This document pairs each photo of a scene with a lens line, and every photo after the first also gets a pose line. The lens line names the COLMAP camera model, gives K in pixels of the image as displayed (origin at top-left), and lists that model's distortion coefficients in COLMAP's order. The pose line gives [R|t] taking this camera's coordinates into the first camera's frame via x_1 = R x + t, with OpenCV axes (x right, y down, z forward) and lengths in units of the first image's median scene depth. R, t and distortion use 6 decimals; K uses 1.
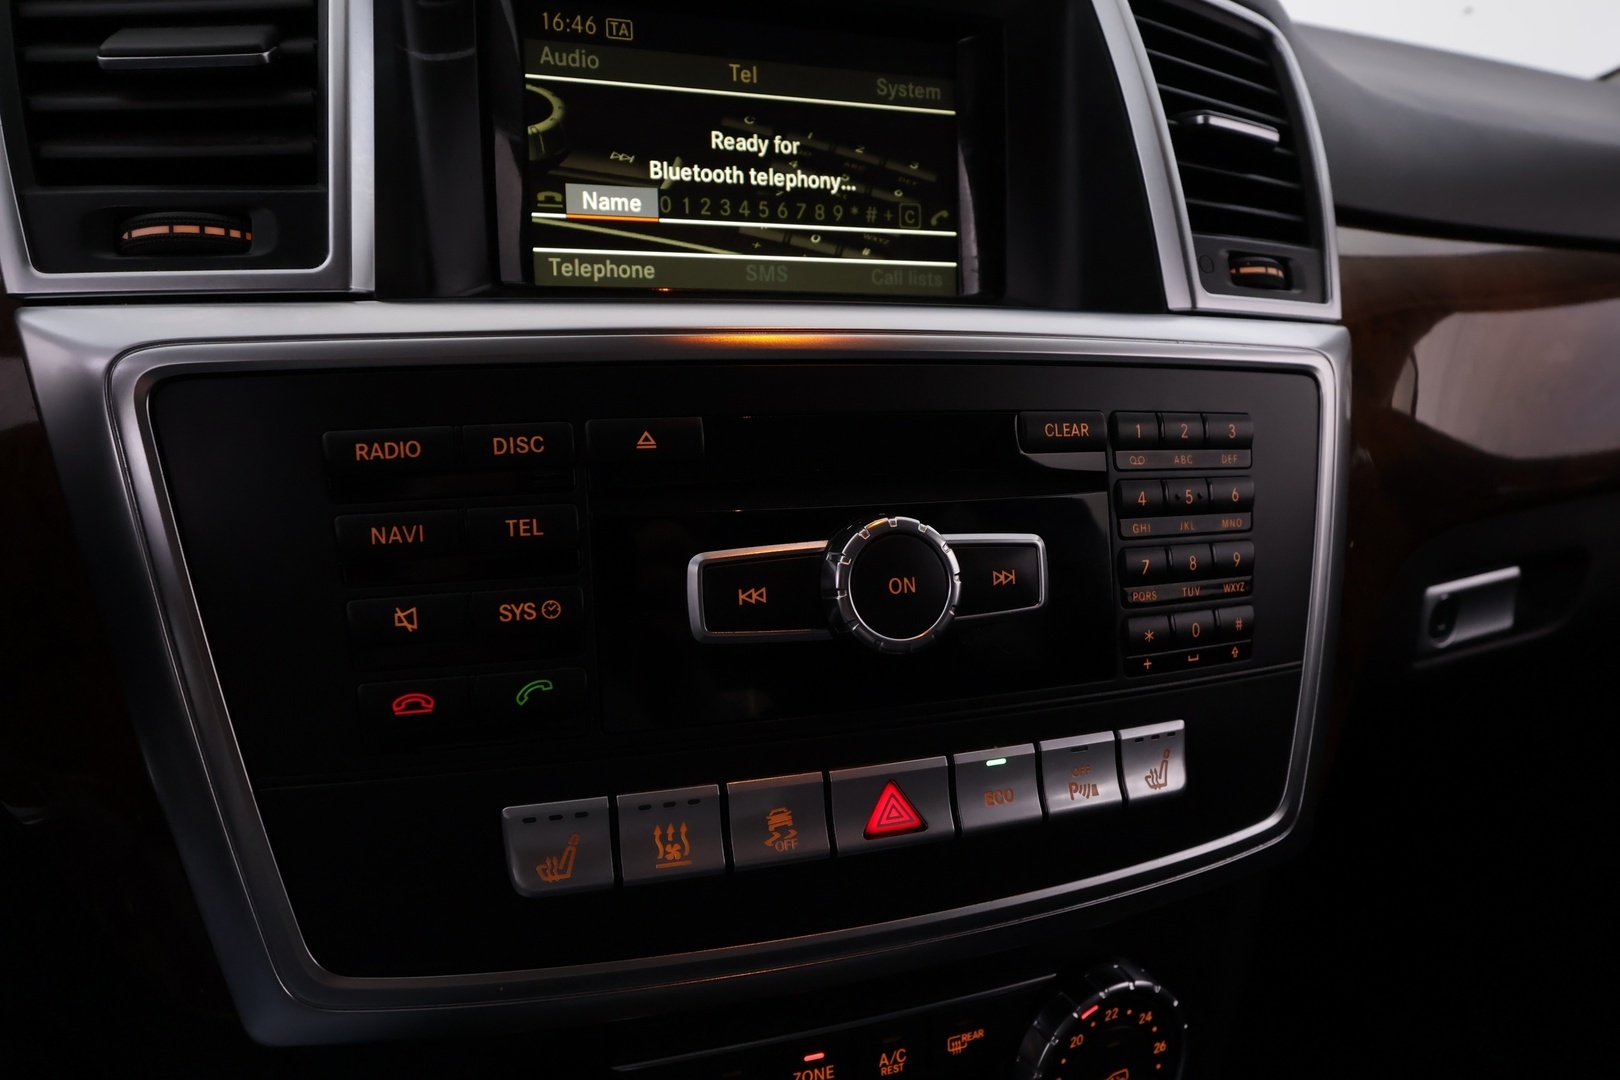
lens RADIAL K [[1071.3, 0, 805.8], [0, 1071.3, 542.6], [0, 0, 1]] dist [0.015202, -0.004212]
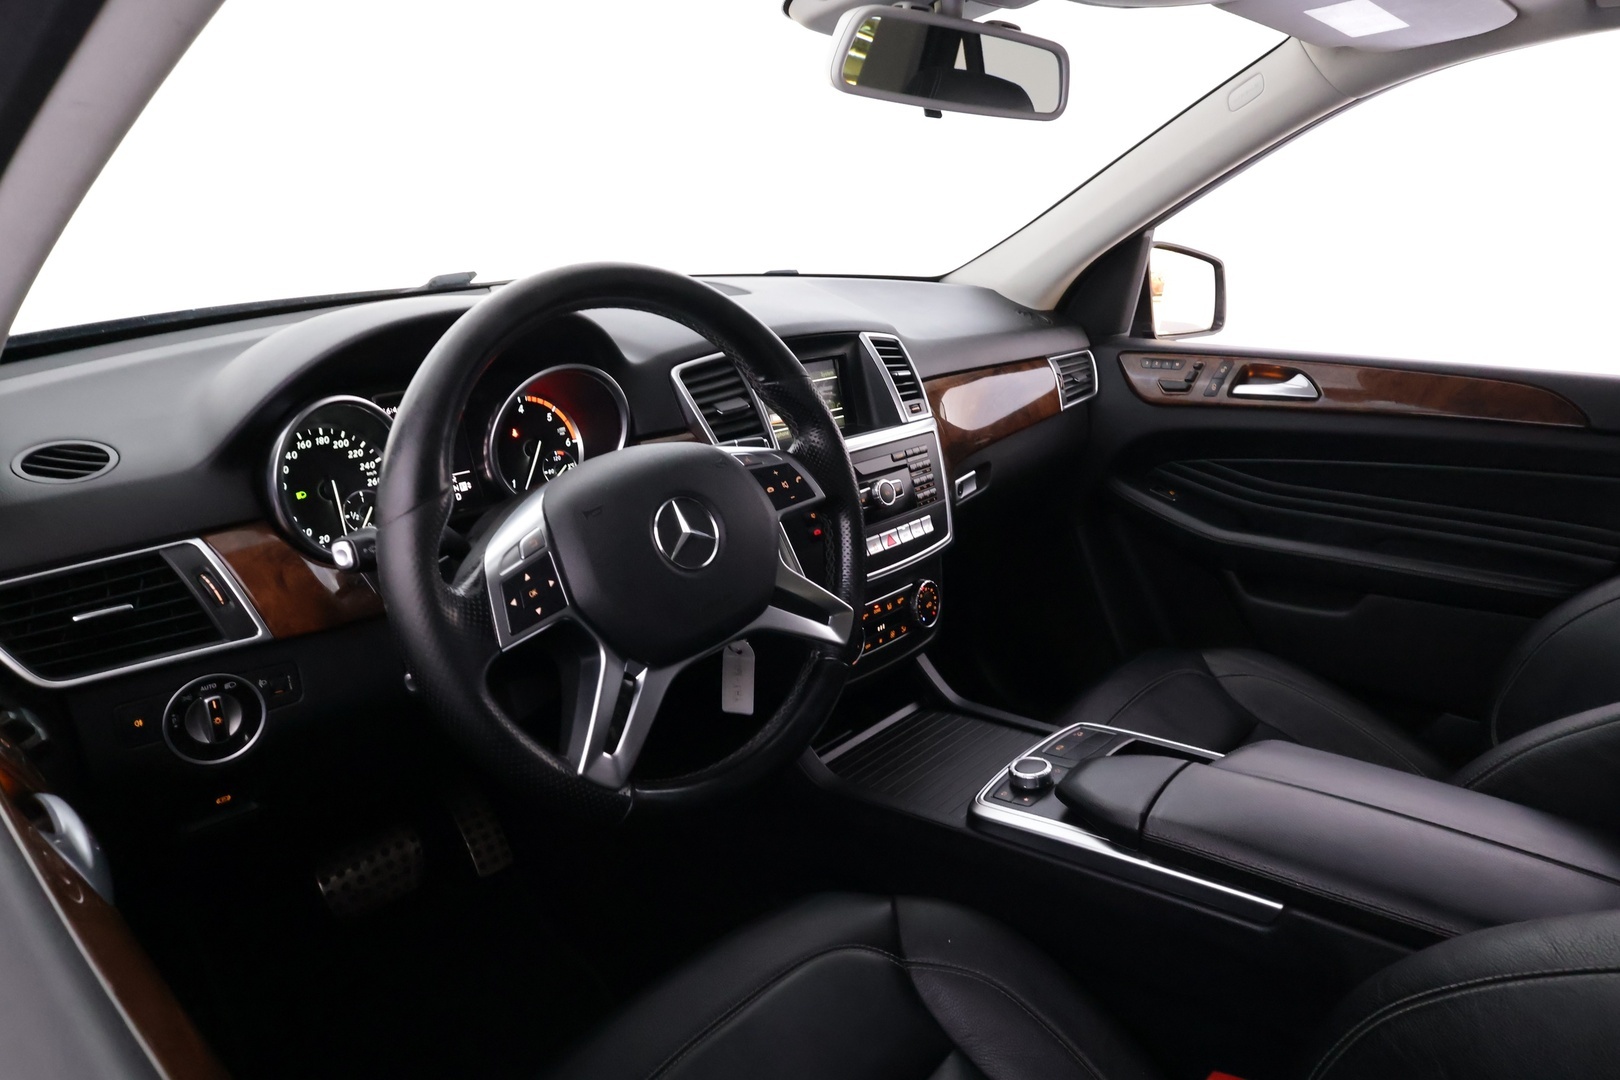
lens RADIAL K [[1001.0, 0, 812.6], [0, 1001.0, 540.6], [0, 0, 1]] dist [-0.007621, -0.001944]
pose [[0.871509, -0.204393, 0.445752, -1.781518], [0.203340, 0.977790, 0.050793, -0.037236], [-0.446234, 0.046372, 0.893714, -2.280397]]
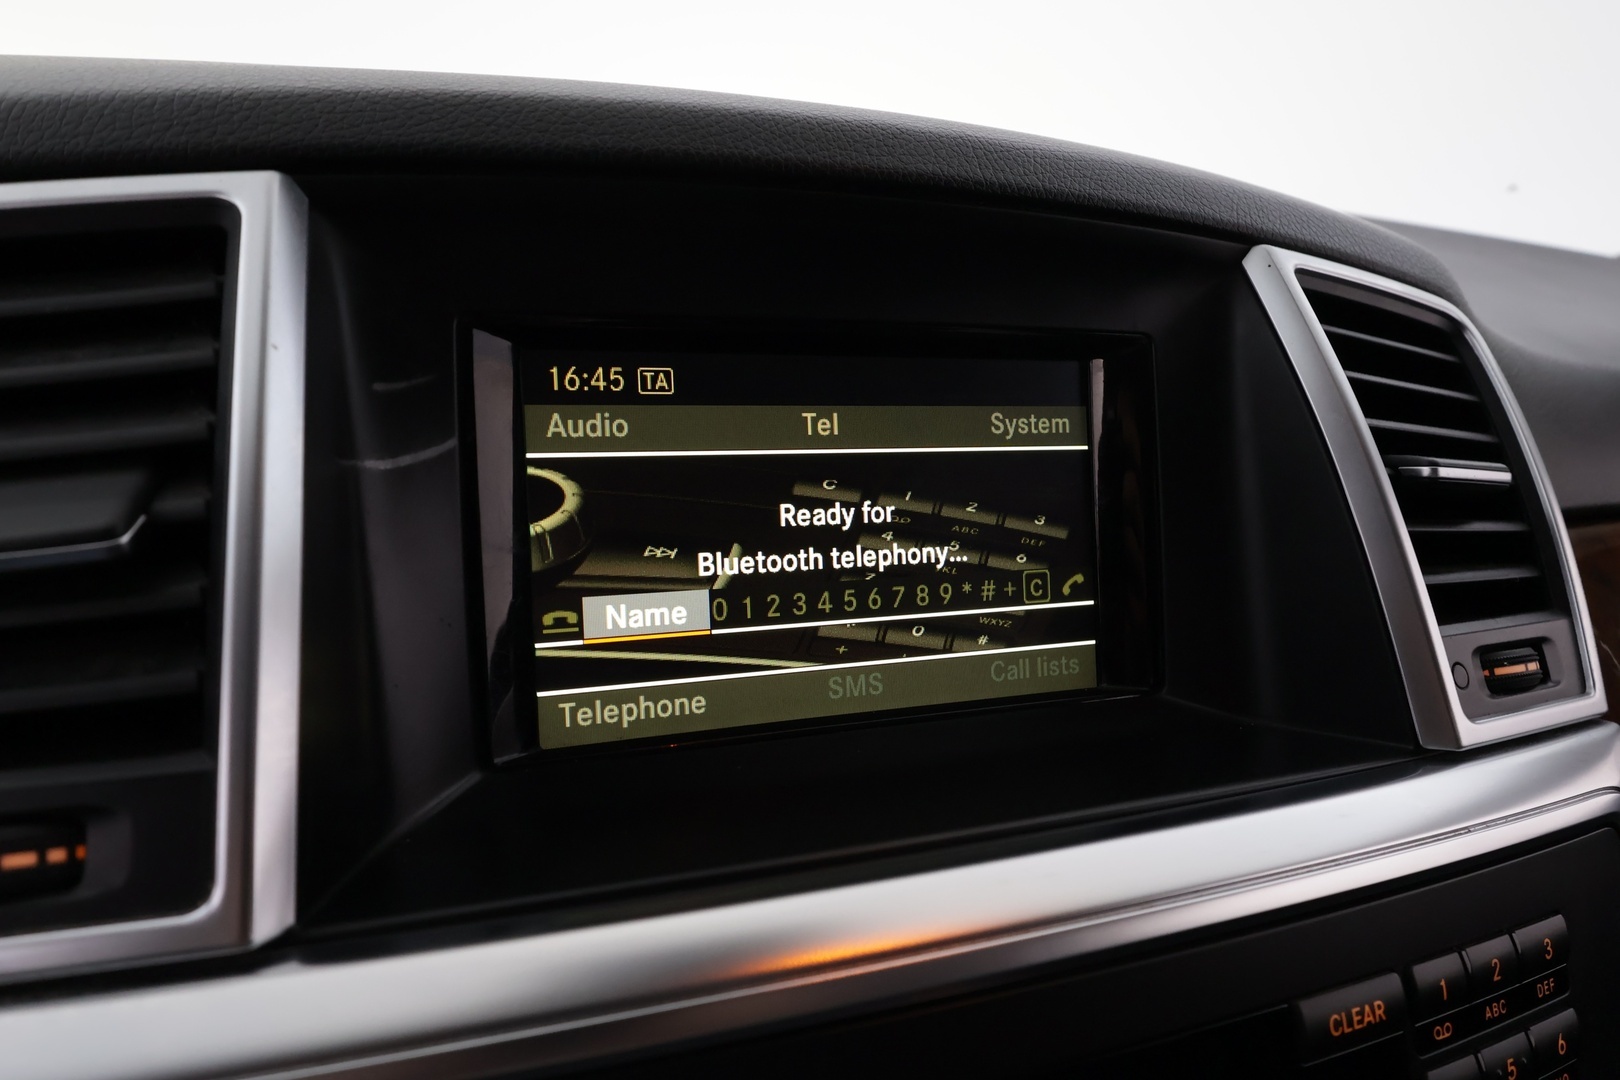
lens RADIAL K [[1071.3, 0, 808.3], [0, 1071.3, 542.0], [0, 0, 1]] dist [0.015202, -0.004212]
pose [[0.998968, -0.020348, 0.040598, -0.100587], [0.023583, 0.996446, -0.080871, -0.303781], [-0.038808, 0.081745, 0.995897, 0.280383]]
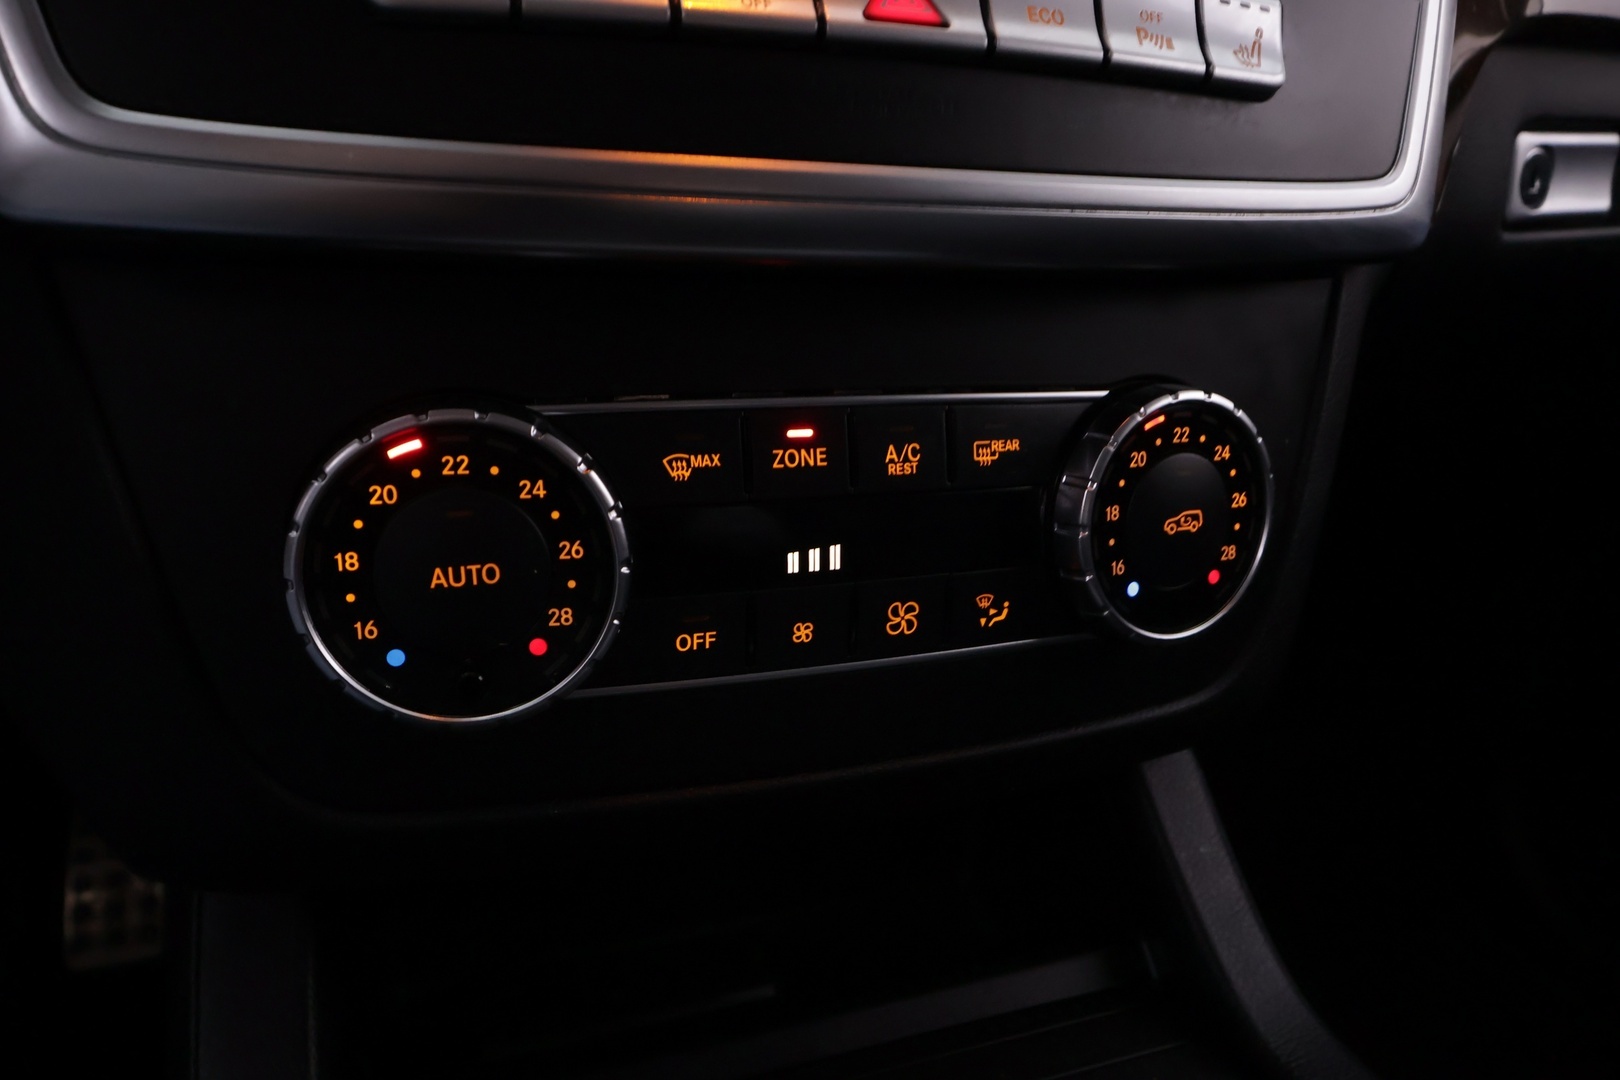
lens RADIAL K [[1071.3, 0, 813.1], [0, 1071.3, 542.3], [0, 0, 1]] dist [0.015202, -0.004212]
pose [[0.999776, -0.013295, 0.016486, 0.003151], [0.013210, 0.999899, 0.005221, 0.499014], [-0.016554, -0.005002, 0.999850, 0.220352]]
